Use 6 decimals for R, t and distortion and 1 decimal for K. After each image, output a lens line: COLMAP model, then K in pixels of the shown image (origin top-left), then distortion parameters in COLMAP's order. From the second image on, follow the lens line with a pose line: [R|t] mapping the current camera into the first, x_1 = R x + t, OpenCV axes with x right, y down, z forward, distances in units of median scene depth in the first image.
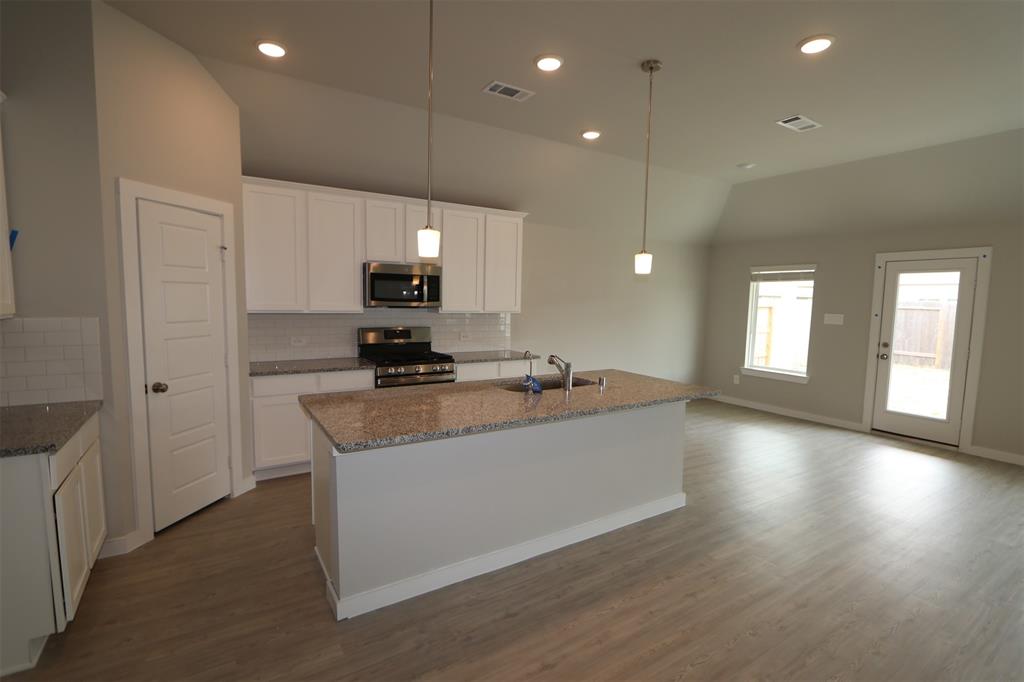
lens RADIAL K [[476.1, 0, 510.8], [0, 476.1, 344.5], [0, 0, 1]] dist [-0.017884, 0.003197]
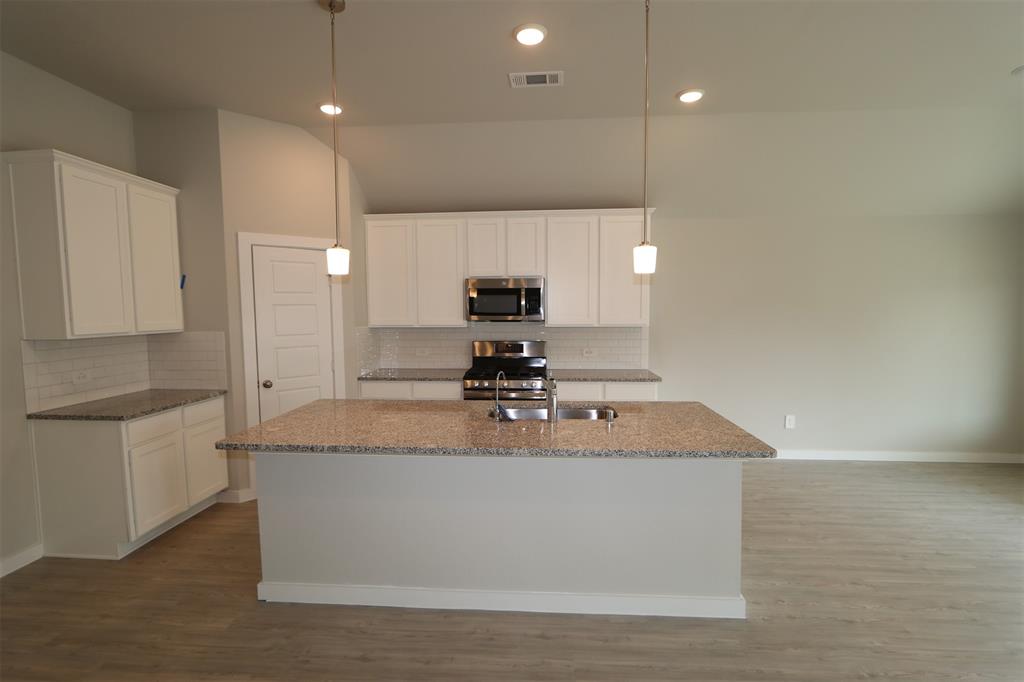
lens RADIAL K [[476.1, 0, 510.7], [0, 476.1, 342.7], [0, 0, 1]] dist [-0.017884, 0.003197]
pose [[0.803852, 0.016934, -0.594588, 0.447662], [-0.033825, 0.999279, -0.017269, -0.019256], [0.593867, 0.033994, 0.803845, 0.243682]]
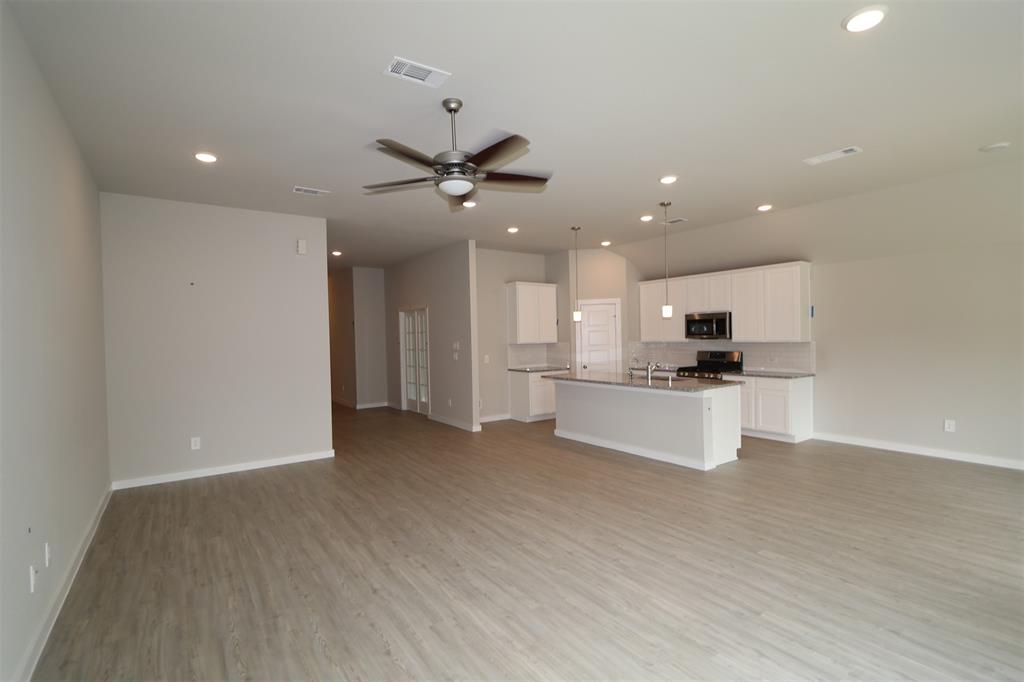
lens RADIAL K [[476.1, 0, 507.8], [0, 476.1, 342.1], [0, 0, 1]] dist [-0.017884, 0.003197]
pose [[0.046020, -0.010036, -0.998890, 1.645055], [-0.076569, 0.996972, -0.013544, 0.010893], [0.996002, 0.077107, 0.045112, 0.276157]]
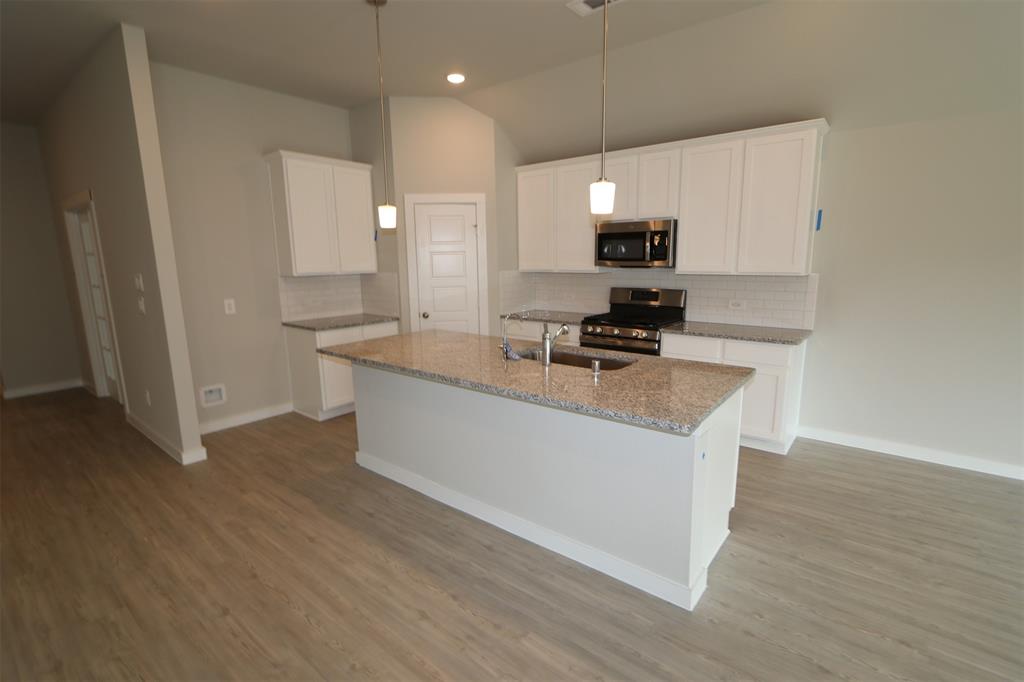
lens RADIAL K [[476.1, 0, 513.6], [0, 476.1, 342.4], [0, 0, 1]] dist [-0.017884, 0.003197]
pose [[0.322958, 0.142276, -0.935658, 0.722697], [-0.072078, 0.989462, 0.125578, -0.036920], [0.943665, 0.026884, 0.329809, 0.548035]]
